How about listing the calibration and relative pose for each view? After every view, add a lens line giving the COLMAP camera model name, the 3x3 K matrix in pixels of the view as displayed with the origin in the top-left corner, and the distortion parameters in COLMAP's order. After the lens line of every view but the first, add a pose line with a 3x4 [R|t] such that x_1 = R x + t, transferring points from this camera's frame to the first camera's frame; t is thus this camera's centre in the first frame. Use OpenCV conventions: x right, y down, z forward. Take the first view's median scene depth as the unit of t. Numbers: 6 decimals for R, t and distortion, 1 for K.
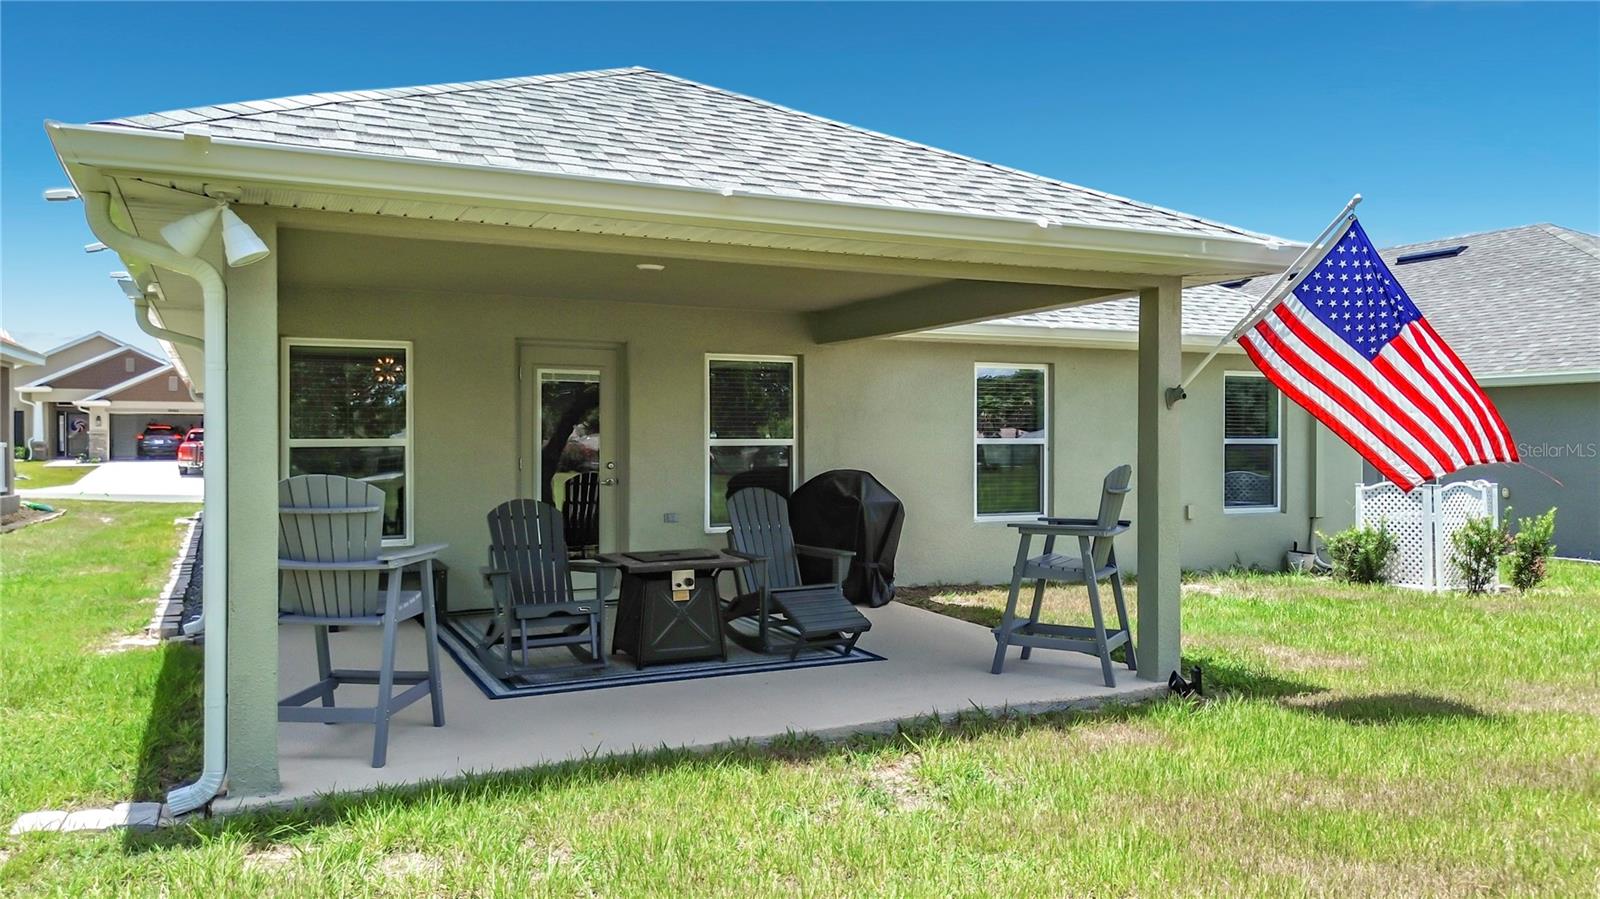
lens RADIAL K [[1143.1, 0, 800.0], [0, 1143.1, 449.5], [0, 0, 1]] dist [0.055038, -0.093045]
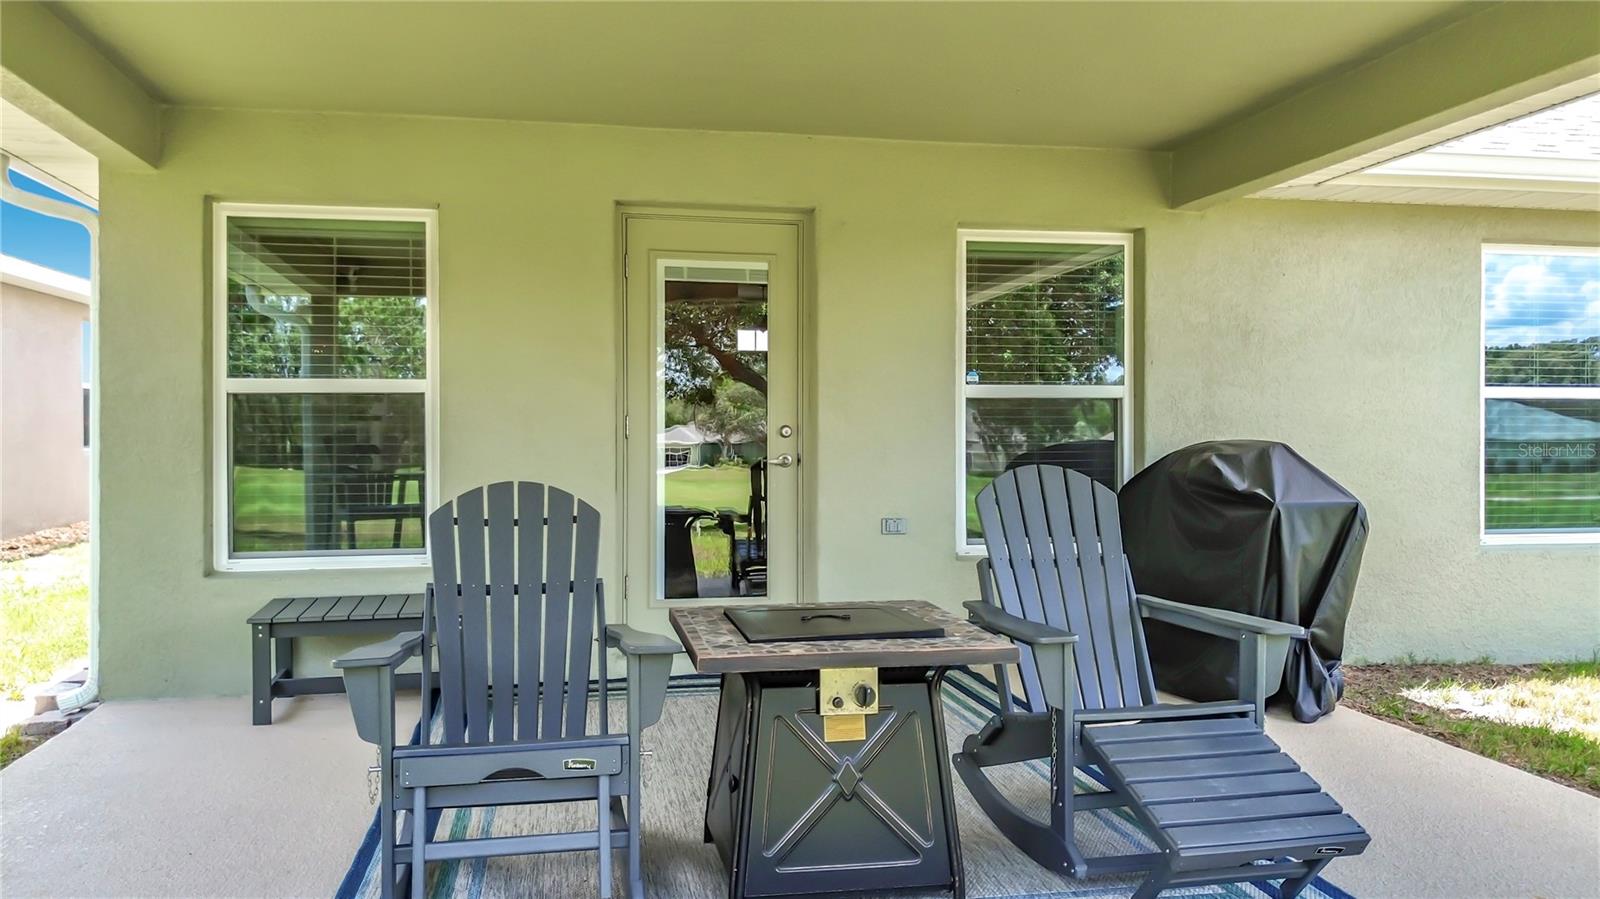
lens RADIAL K [[1143.1, 0, 800.0], [0, 1143.1, 449.5], [0, 0, 1]] dist [0.055038, -0.093045]
pose [[0.964373, 0.001398, -0.264541, -0.010887], [-0.001835, 0.999997, -0.001406, 0.024221], [0.264539, 0.001841, 0.964373, 0.465543]]
